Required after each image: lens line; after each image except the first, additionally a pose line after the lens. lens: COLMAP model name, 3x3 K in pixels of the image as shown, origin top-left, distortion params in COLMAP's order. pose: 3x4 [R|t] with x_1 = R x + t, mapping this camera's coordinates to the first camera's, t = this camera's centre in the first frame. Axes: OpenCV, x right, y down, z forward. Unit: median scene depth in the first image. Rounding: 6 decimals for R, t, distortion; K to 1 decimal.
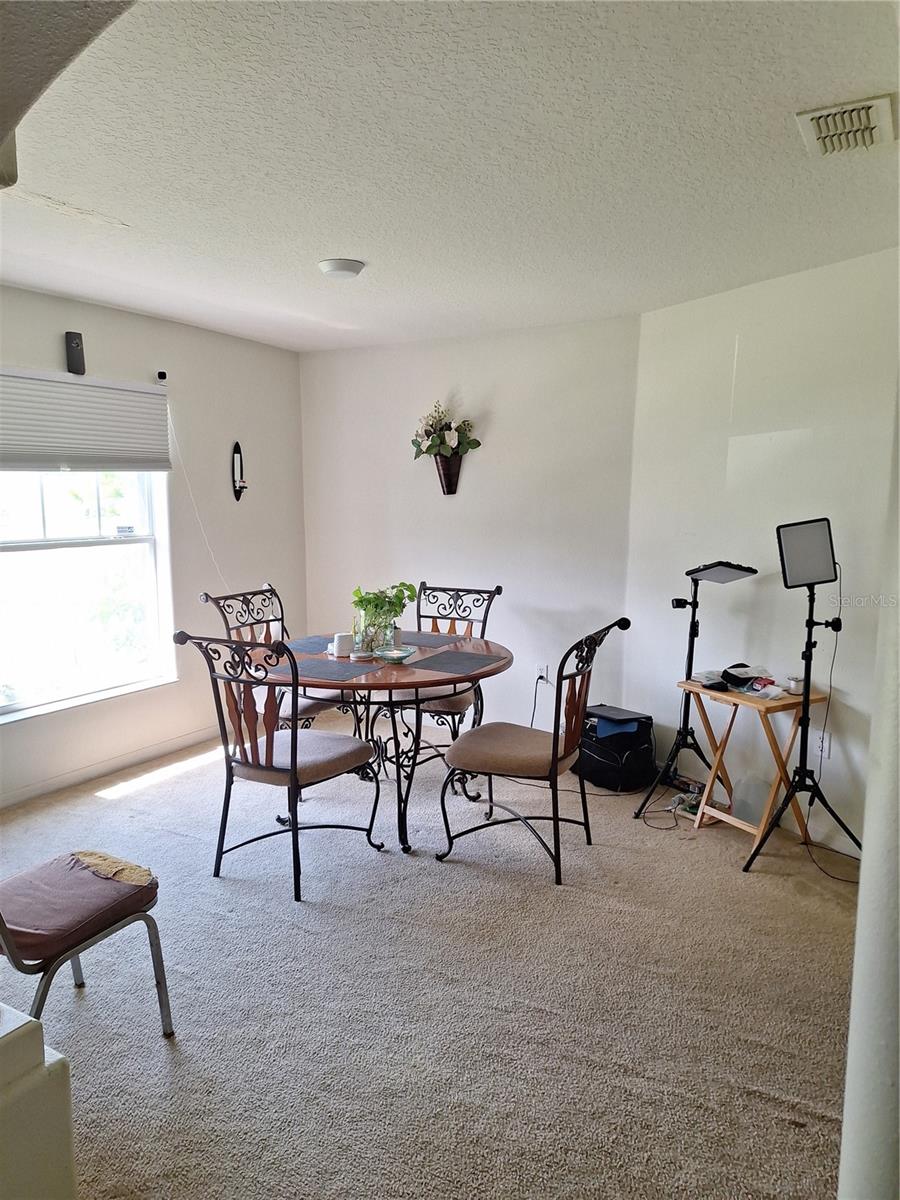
lens RADIAL K [[820.9, 0, 448.6], [0, 820.9, 621.4], [0, 0, 1]] dist [0.112943, -0.134301]
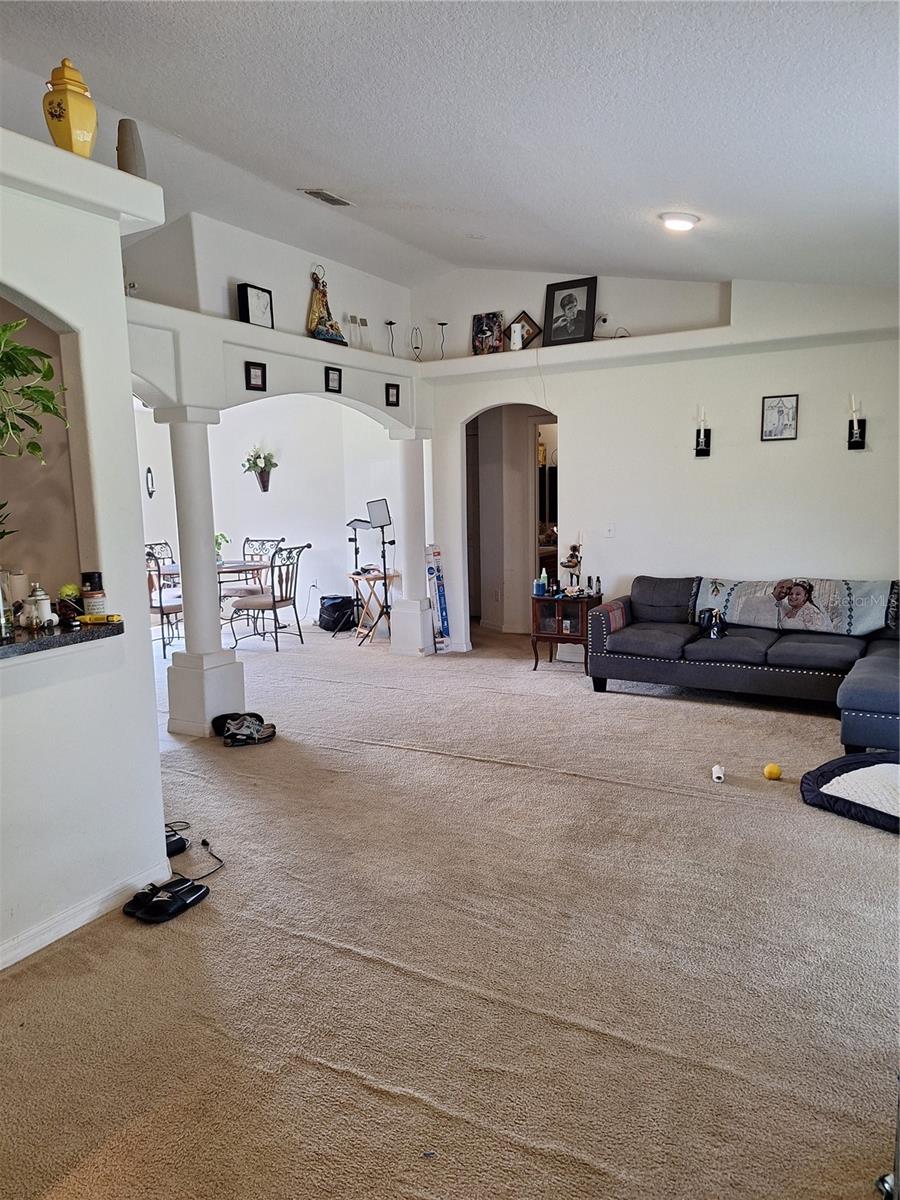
lens RADIAL K [[820.9, 0, 448.6], [0, 820.9, 621.4], [0, 0, 1]] dist [0.112943, -0.134301]
pose [[0.999085, -0.035245, 0.024227, 0.399464], [0.035133, 0.999370, 0.005052, 0.160591], [-0.024389, -0.004196, 0.999694, -0.986453]]
